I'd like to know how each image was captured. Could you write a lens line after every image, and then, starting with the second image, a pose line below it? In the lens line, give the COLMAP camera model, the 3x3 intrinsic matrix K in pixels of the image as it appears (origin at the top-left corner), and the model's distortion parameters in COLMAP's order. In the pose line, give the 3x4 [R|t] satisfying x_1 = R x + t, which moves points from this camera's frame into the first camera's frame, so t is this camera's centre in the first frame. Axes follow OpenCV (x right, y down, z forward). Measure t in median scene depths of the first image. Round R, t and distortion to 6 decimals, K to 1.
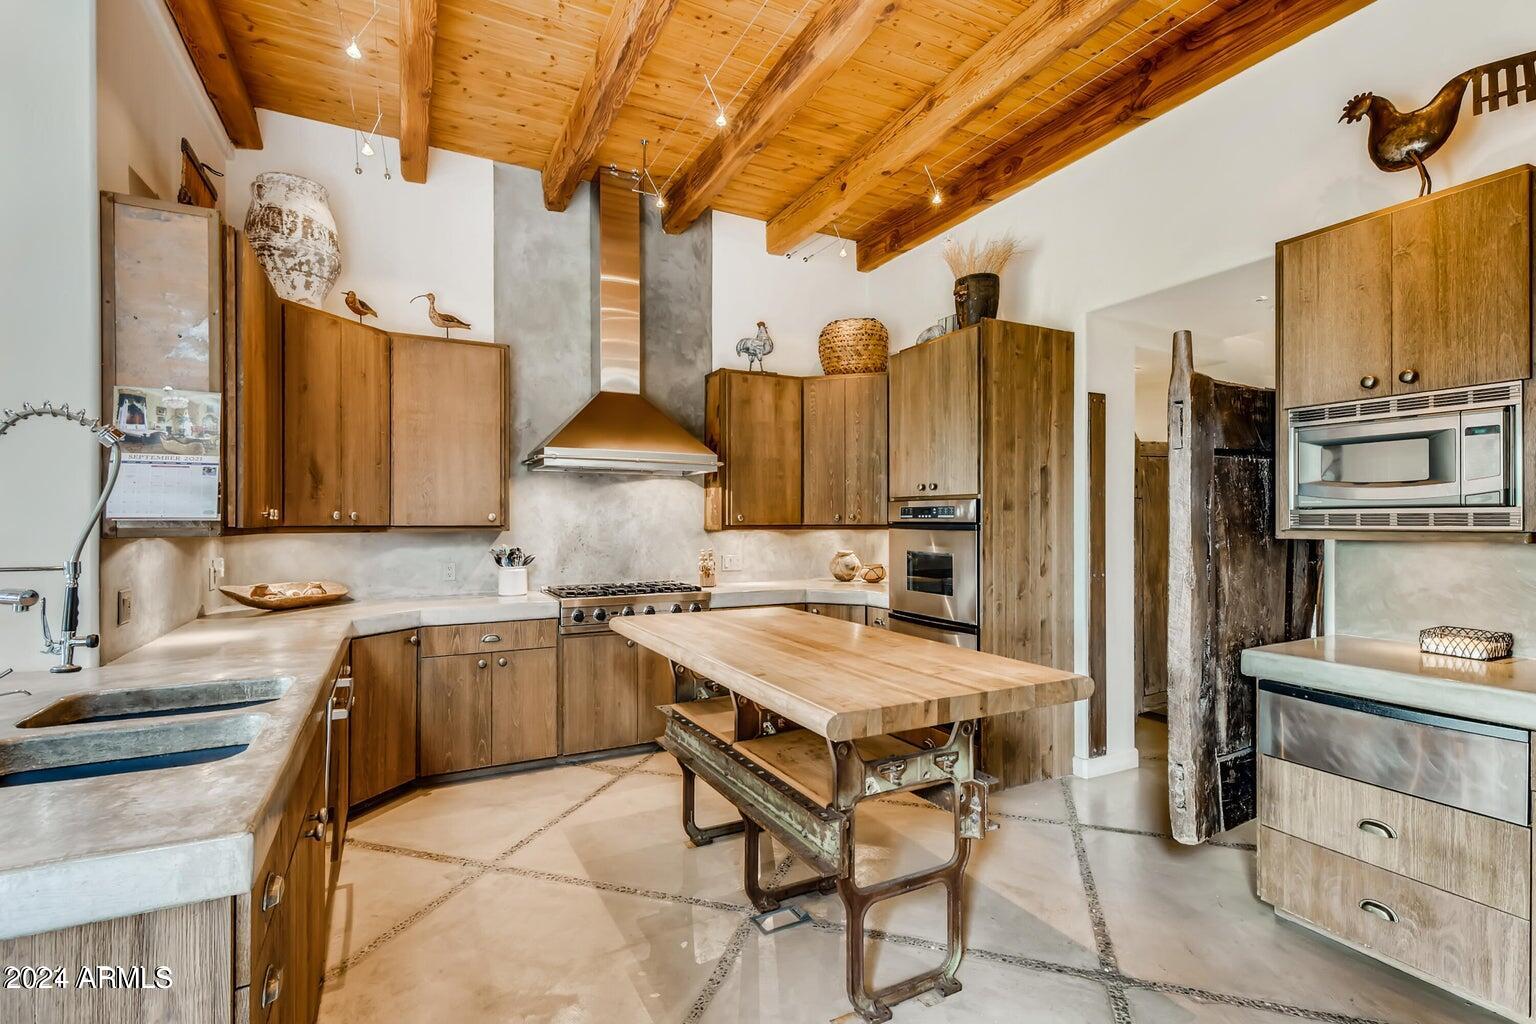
lens RADIAL K [[728.2, 0, 772.4], [0, 728.2, 519.0], [0, 0, 1]] dist [0.010821, -0.002318]
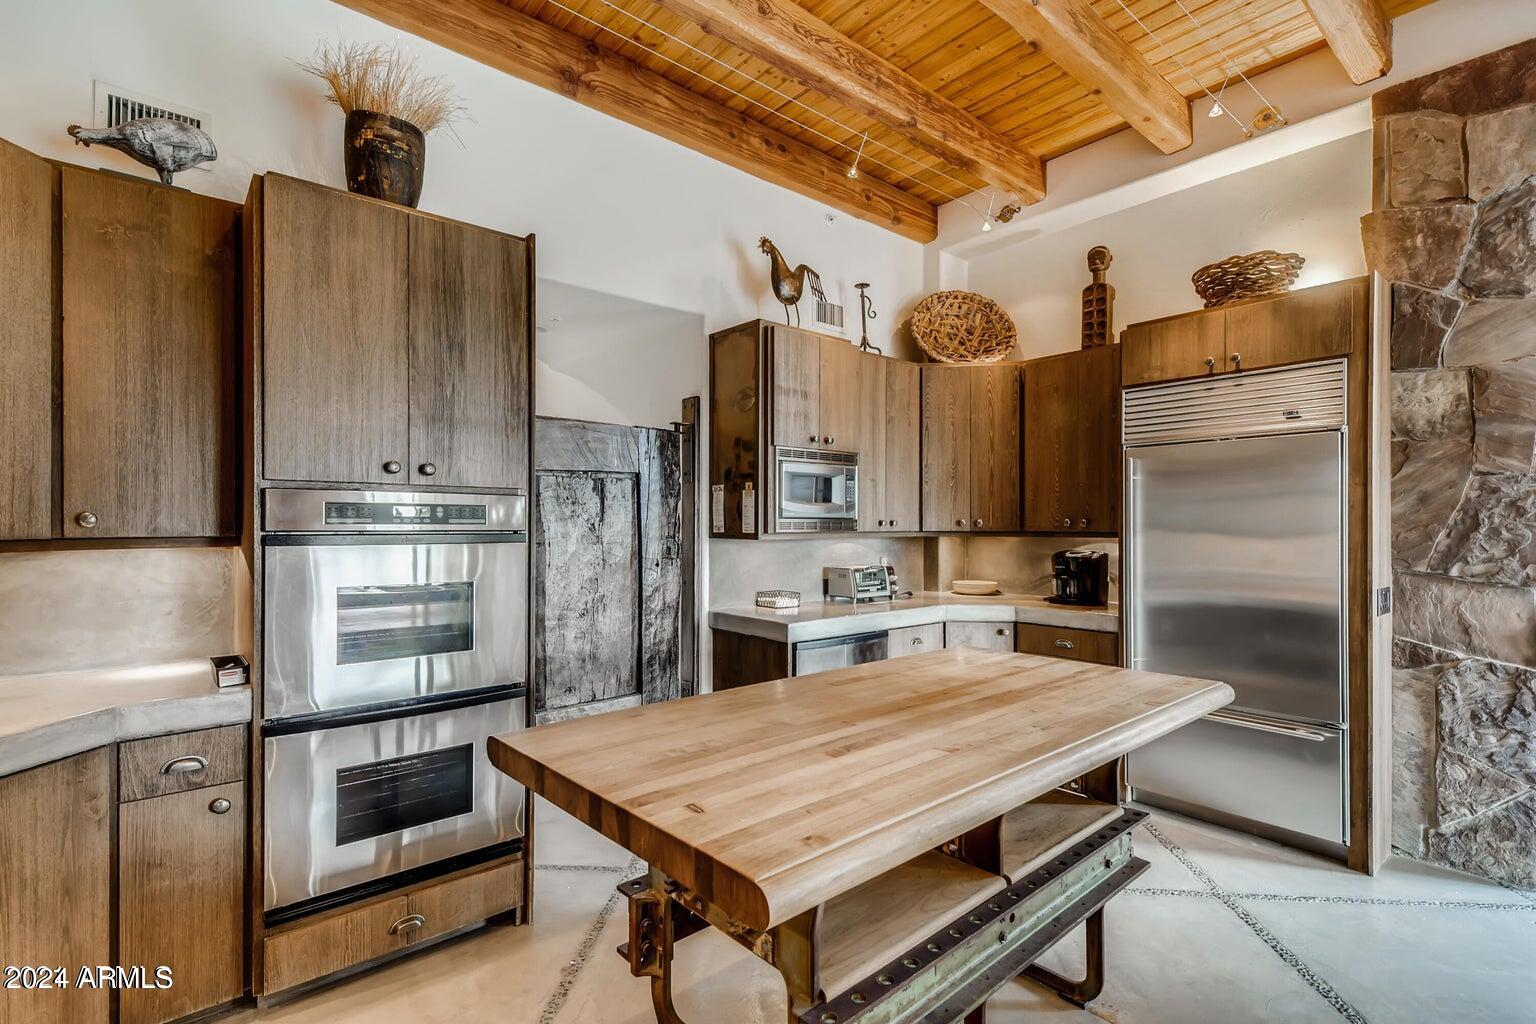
lens RADIAL K [[728.2, 0, 771.7], [0, 728.2, 518.3], [0, 0, 1]] dist [0.010821, -0.002318]
pose [[-0.240052, 0.005094, 0.970747, -0.464769], [-0.003202, 0.999977, -0.006039, -0.003899], [-0.970755, -0.004558, -0.240030, 1.000011]]
